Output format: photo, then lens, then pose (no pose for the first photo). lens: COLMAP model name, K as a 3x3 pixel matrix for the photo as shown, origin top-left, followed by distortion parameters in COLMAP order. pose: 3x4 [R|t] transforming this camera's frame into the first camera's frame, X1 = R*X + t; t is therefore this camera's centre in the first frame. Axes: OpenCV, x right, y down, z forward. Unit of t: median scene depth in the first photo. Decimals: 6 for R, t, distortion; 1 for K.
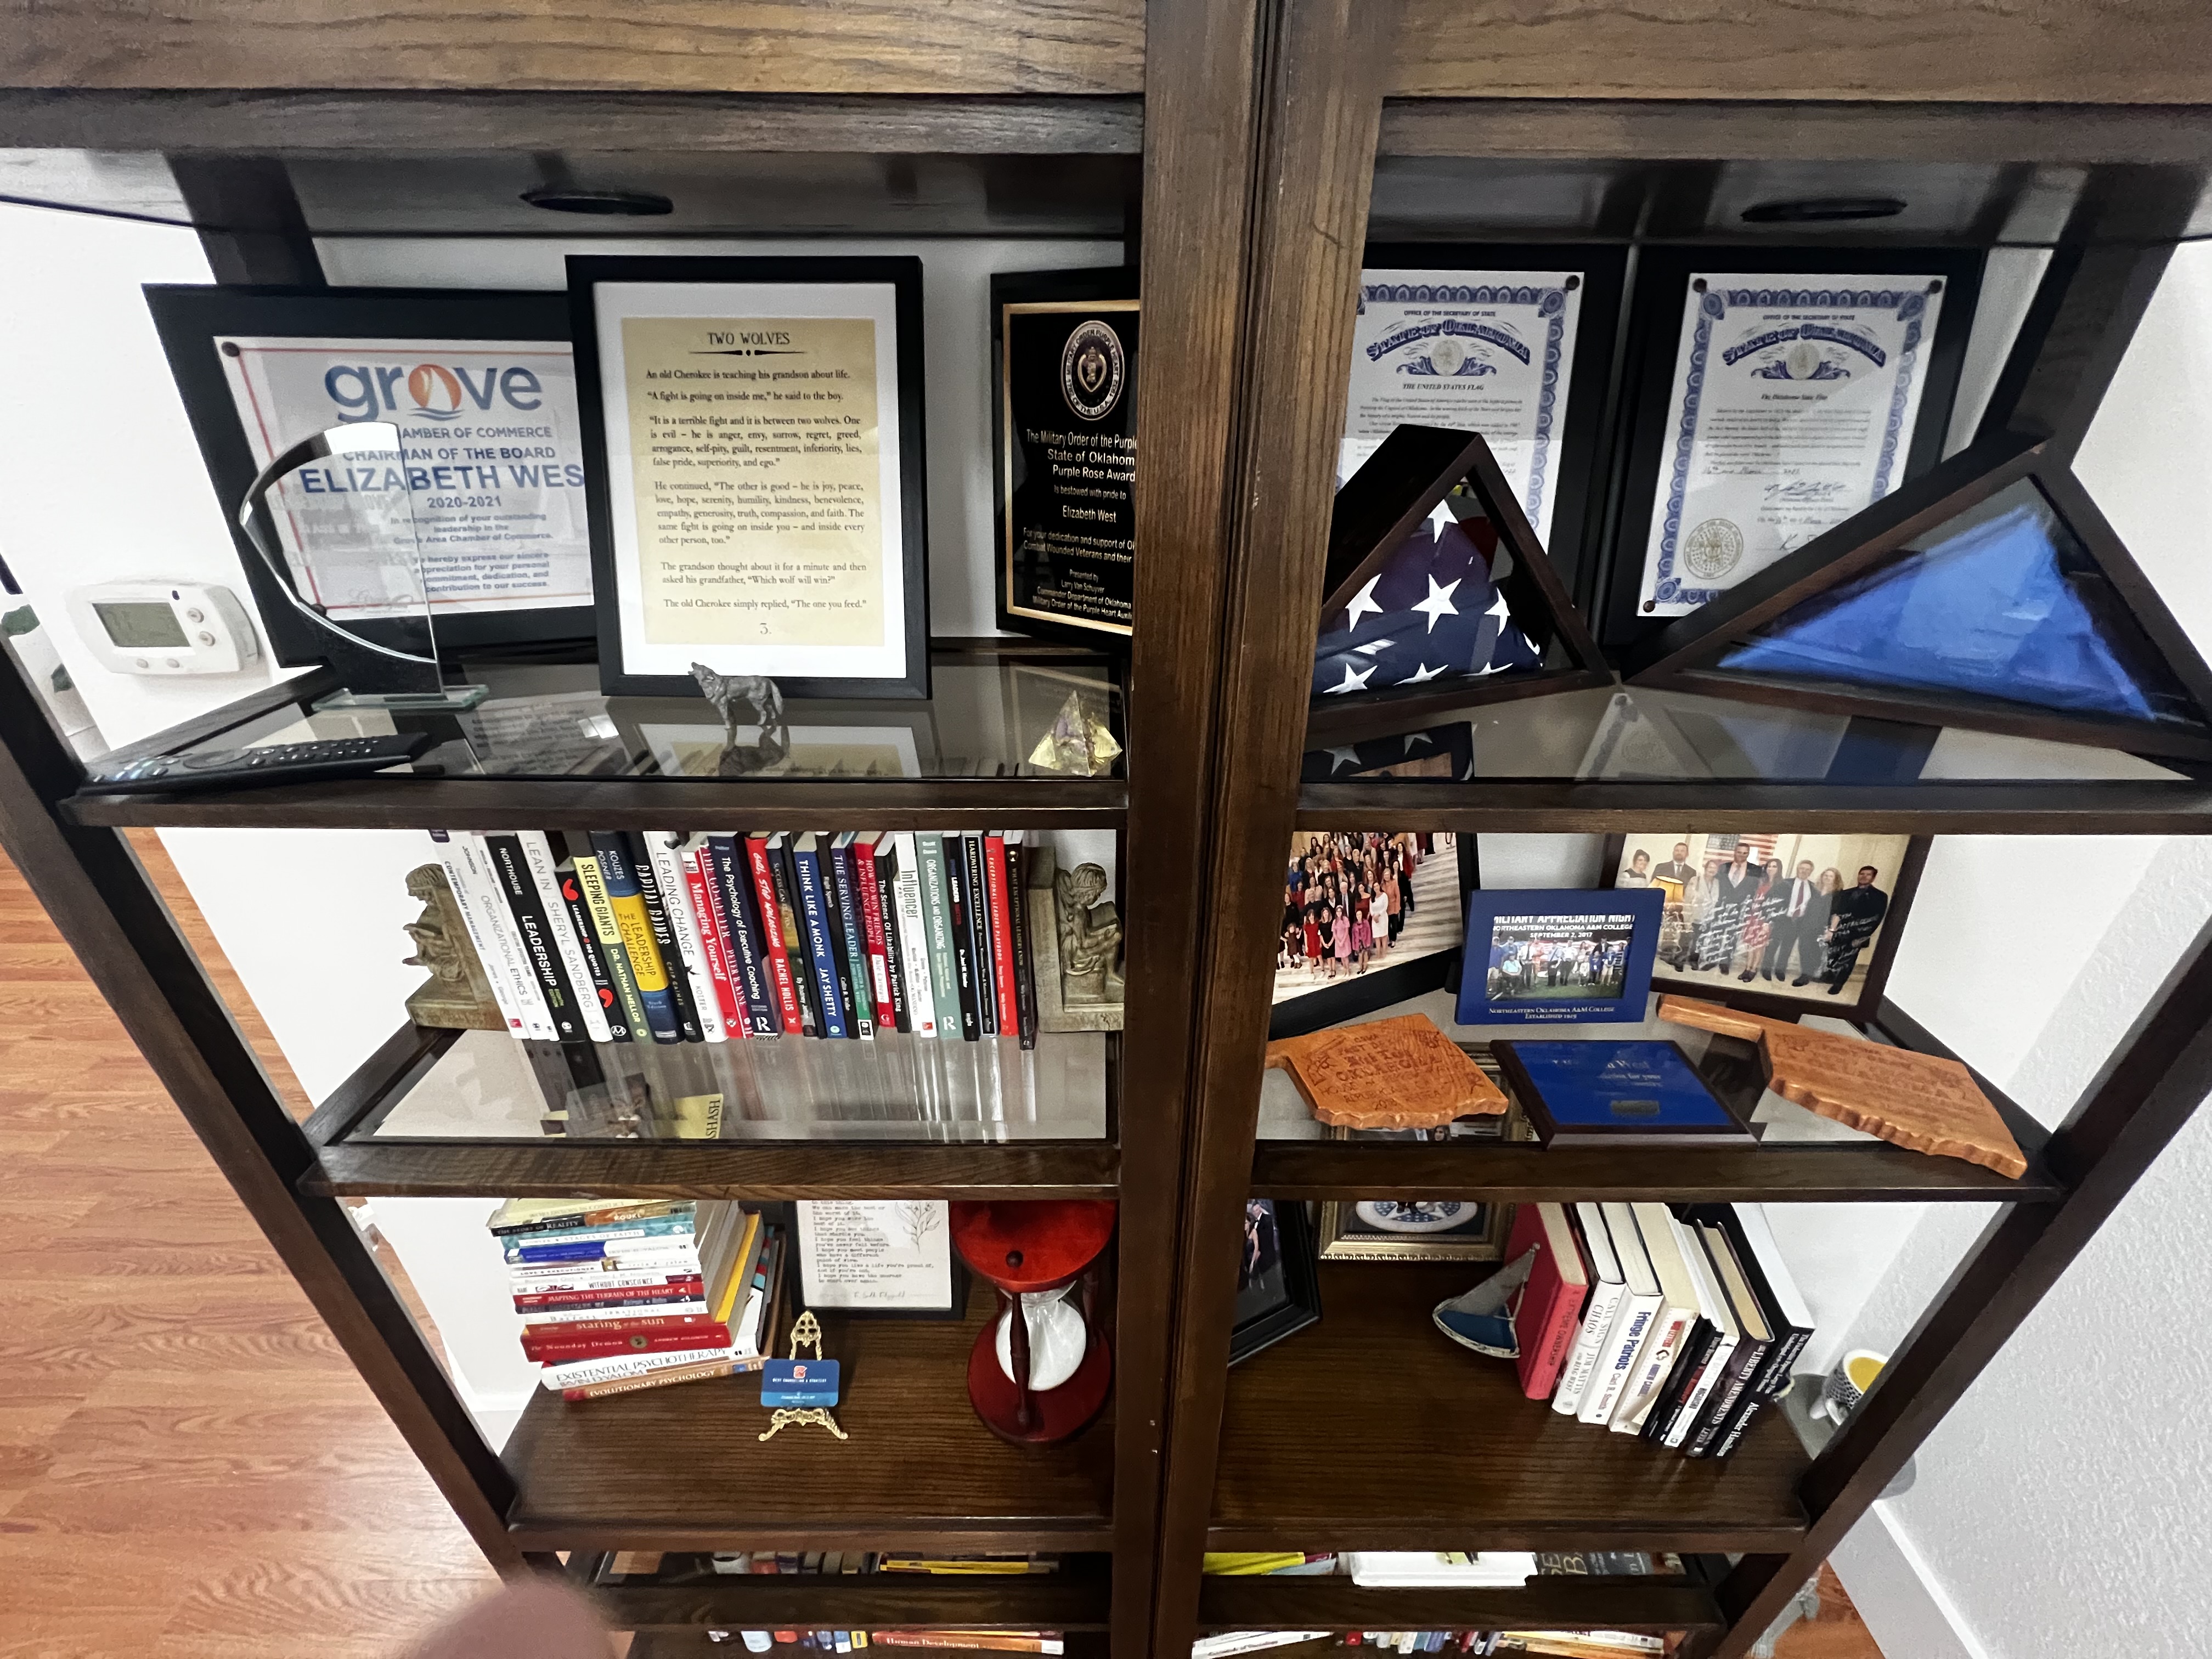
lens RADIAL K [[876.4, 0, 1089.6], [0, 876.4, 826.0], [0, 0, 1]] dist [-0.003073, -0.000254]
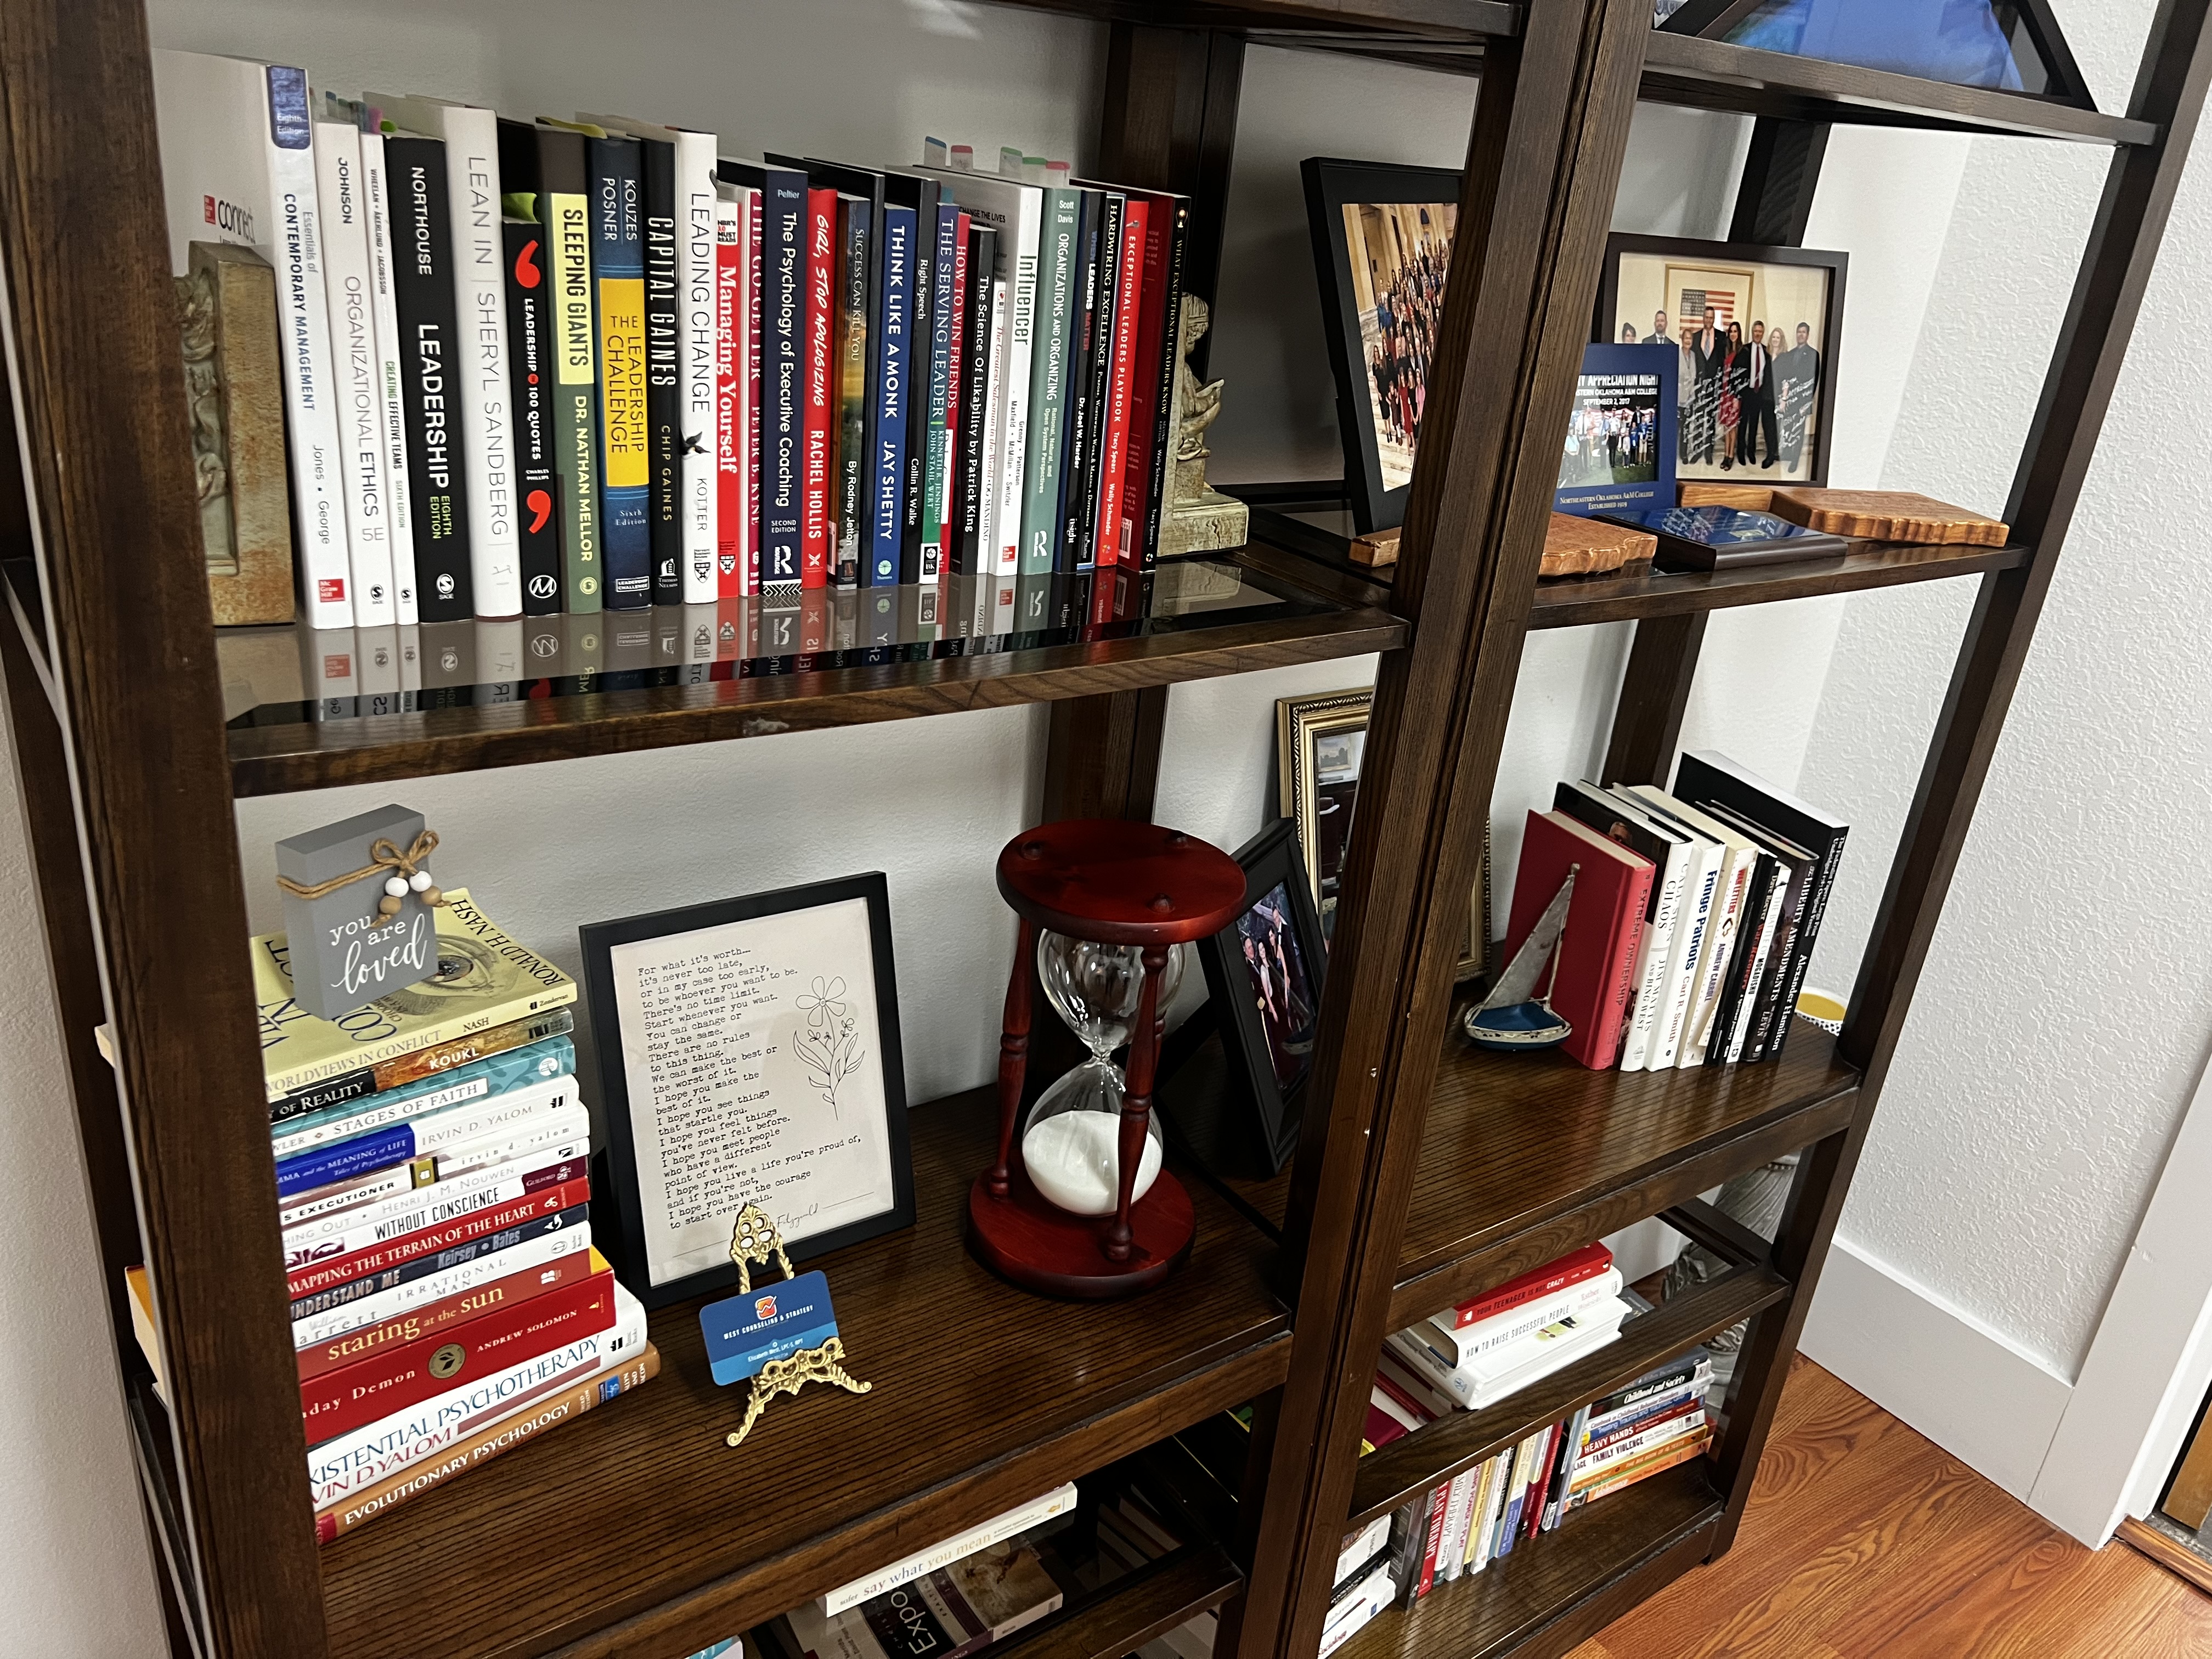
lens RADIAL K [[1676.7, 0, 1106.0], [0, 1676.7, 825.2], [0, 0, 1]] dist [0.014695, -0.004524]
pose [[0.807373, -0.158398, 0.568382, -0.839974], [0.189514, 0.981868, 0.004430, 0.424175], [-0.558778, 0.104139, 0.822753, -0.030809]]
